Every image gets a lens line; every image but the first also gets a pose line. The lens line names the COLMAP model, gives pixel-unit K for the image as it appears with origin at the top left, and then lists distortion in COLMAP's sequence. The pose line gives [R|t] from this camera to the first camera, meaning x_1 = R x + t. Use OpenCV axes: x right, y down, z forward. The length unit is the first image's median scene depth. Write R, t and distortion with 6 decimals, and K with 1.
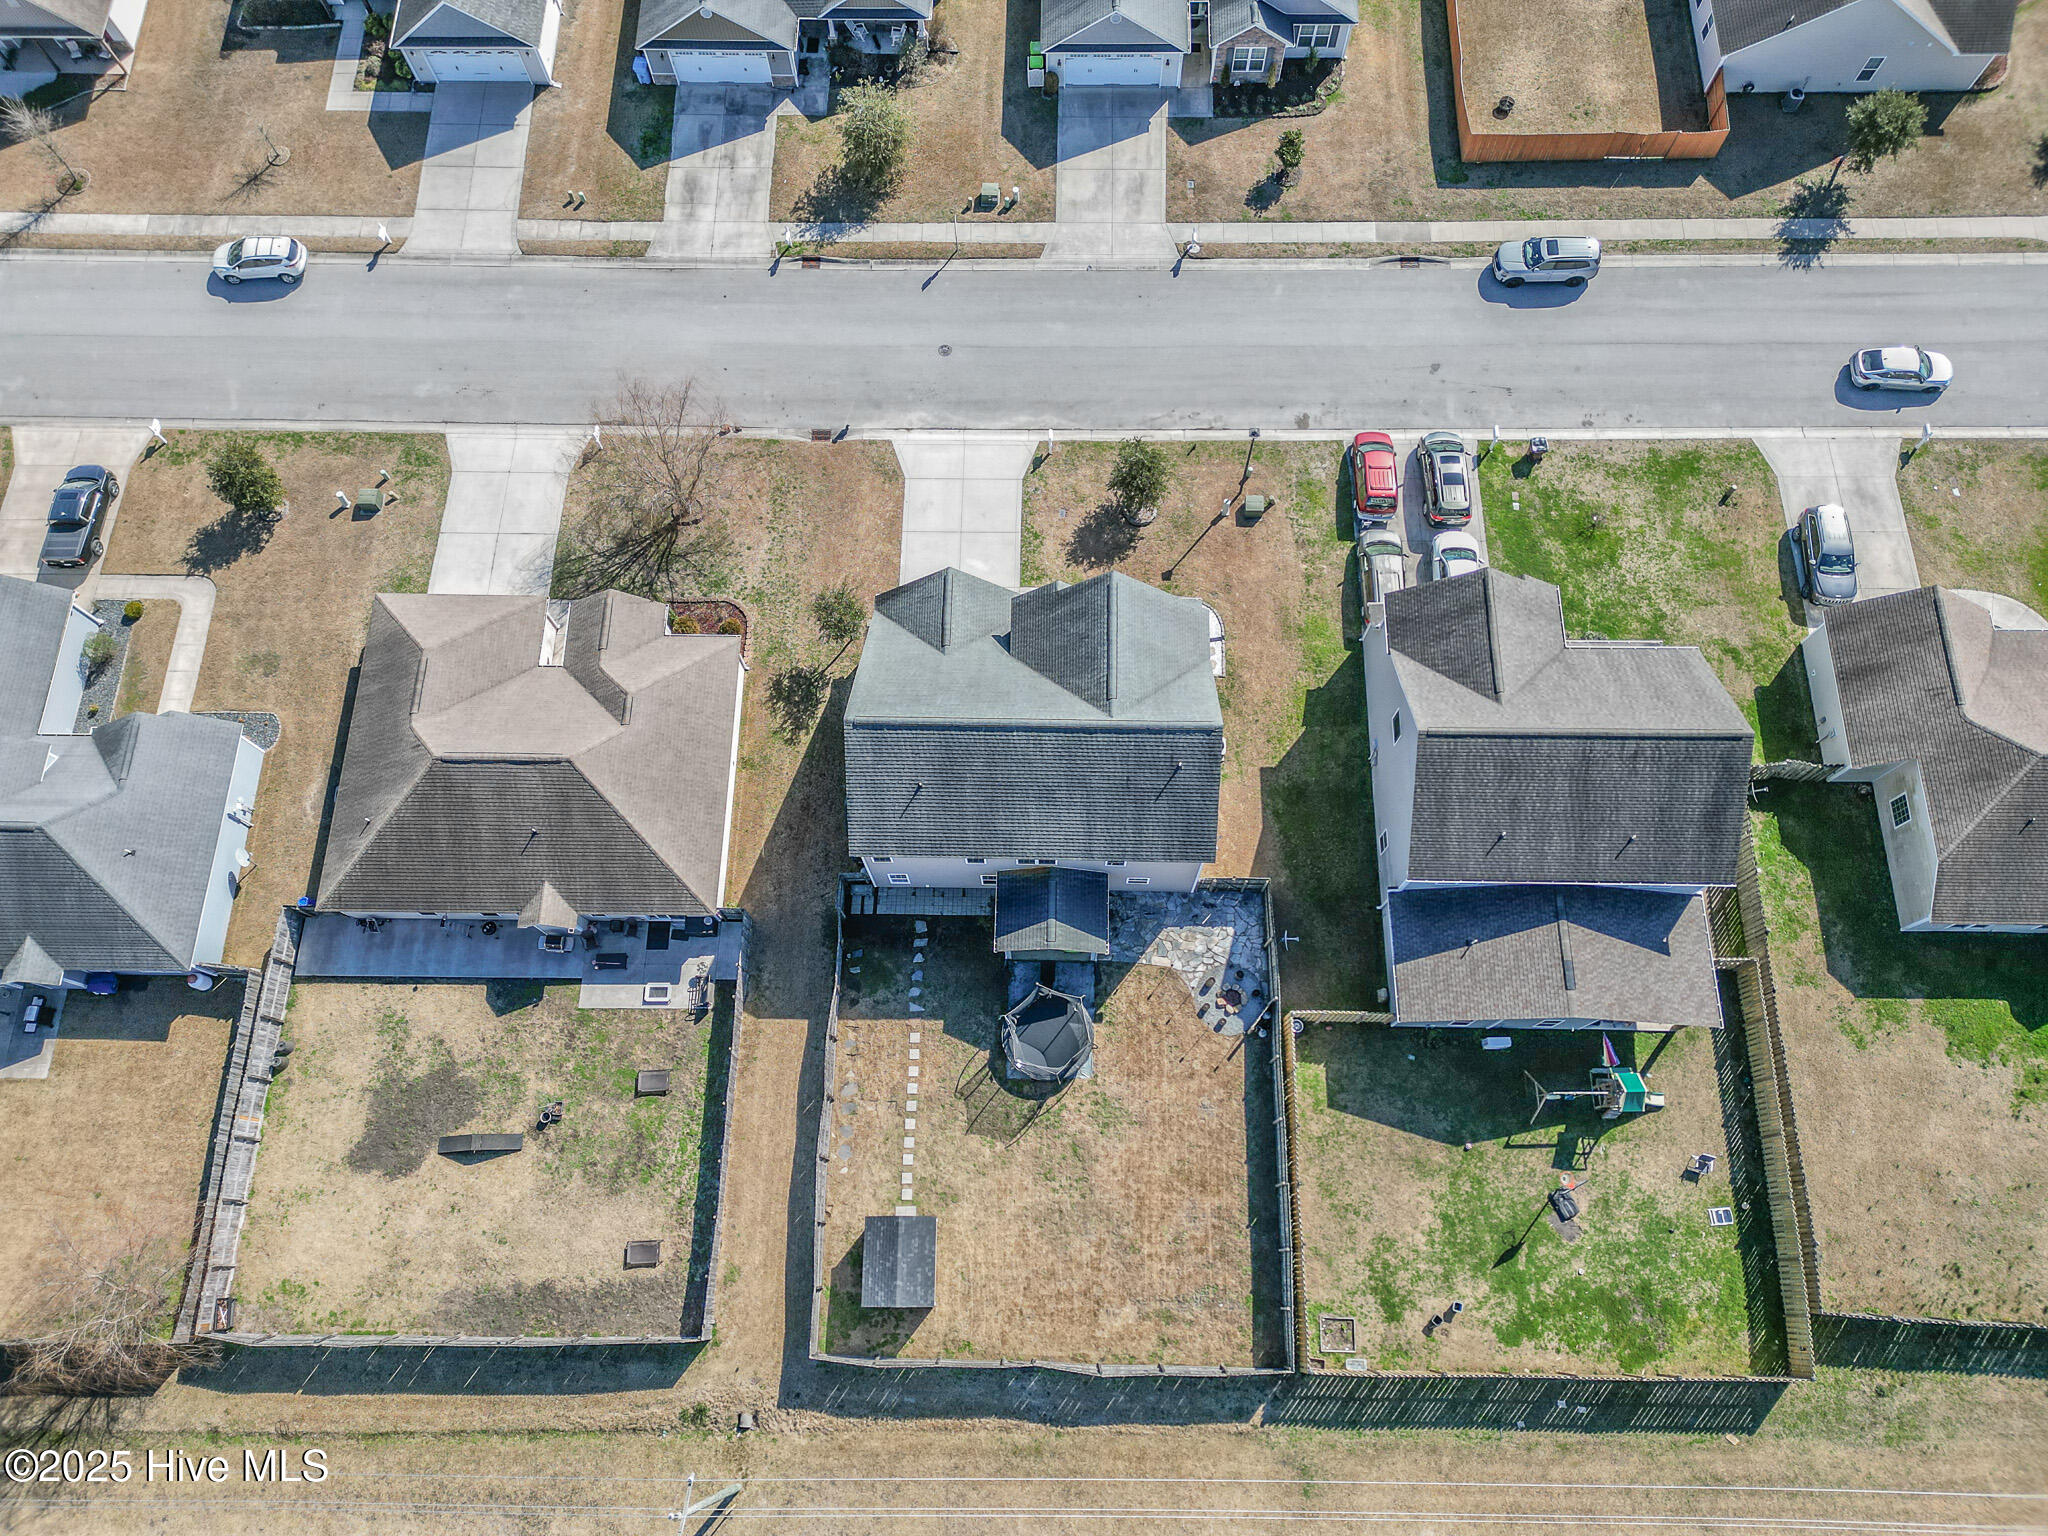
lens RADIAL K [[1436.0, 0, 1017.3], [0, 1436.0, 744.3], [0, 0, 1]] dist [0.139086, -0.323524]
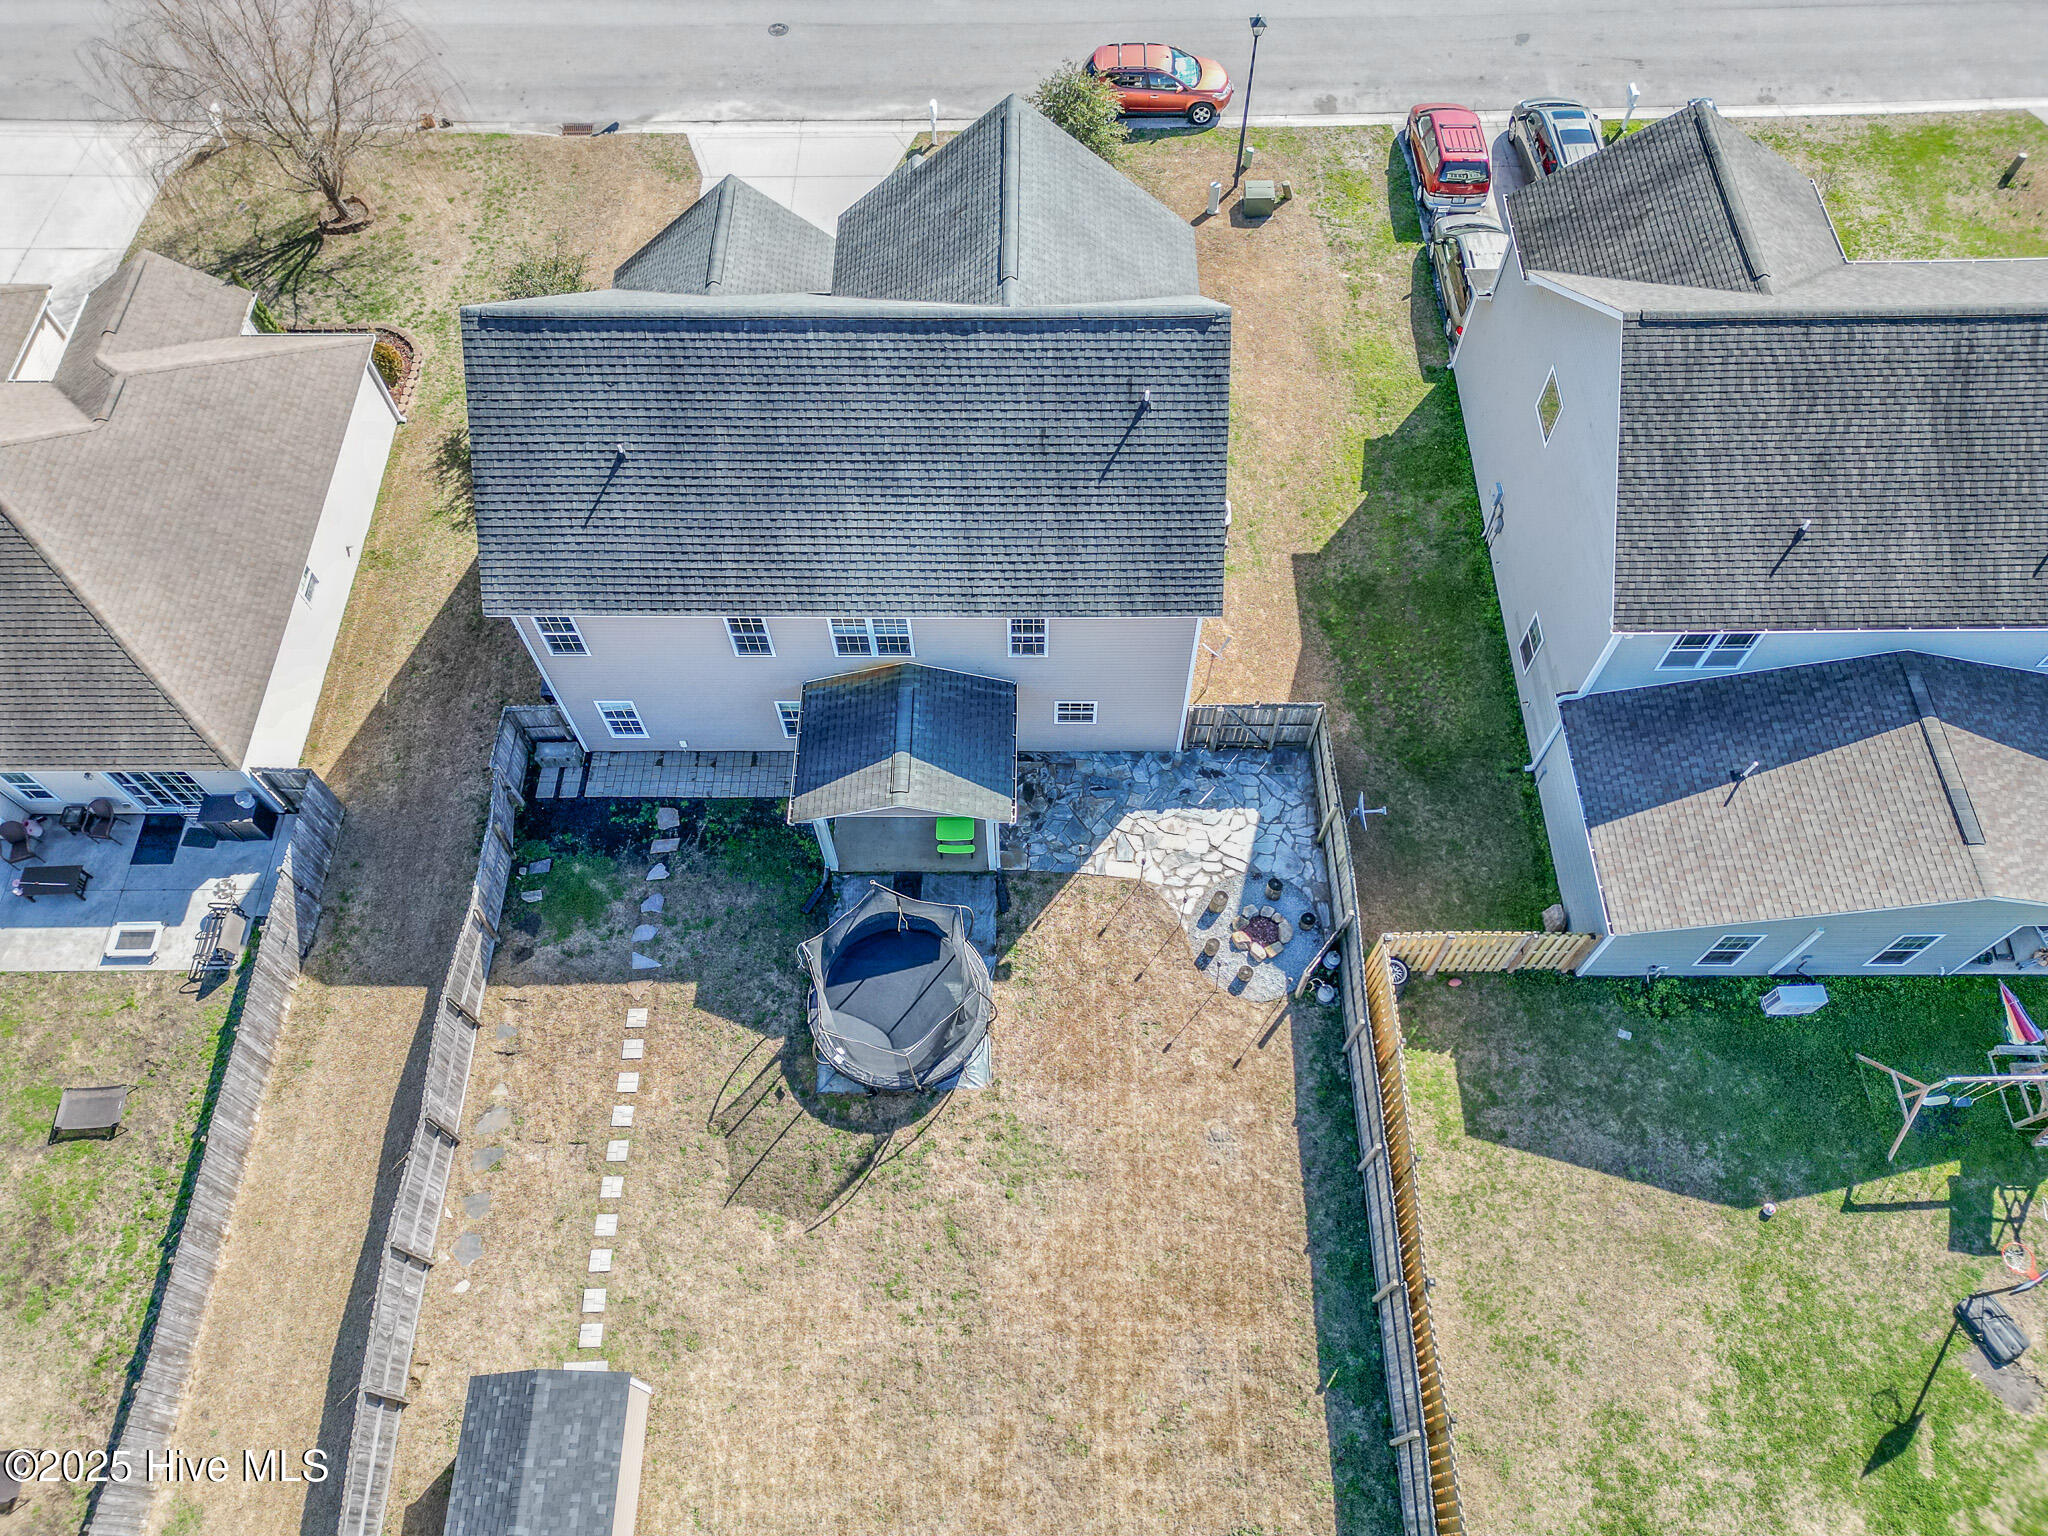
lens RADIAL K [[1422.4, 0, 1020.0], [0, 1422.4, 756.9], [0, 0, 1]] dist [0.069458, -0.067939]
pose [[0.999831, -0.011030, 0.014725, 0.056559], [0.013395, 0.985061, -0.171683, 0.203617], [-0.012612, 0.171852, 0.985042, 0.498076]]
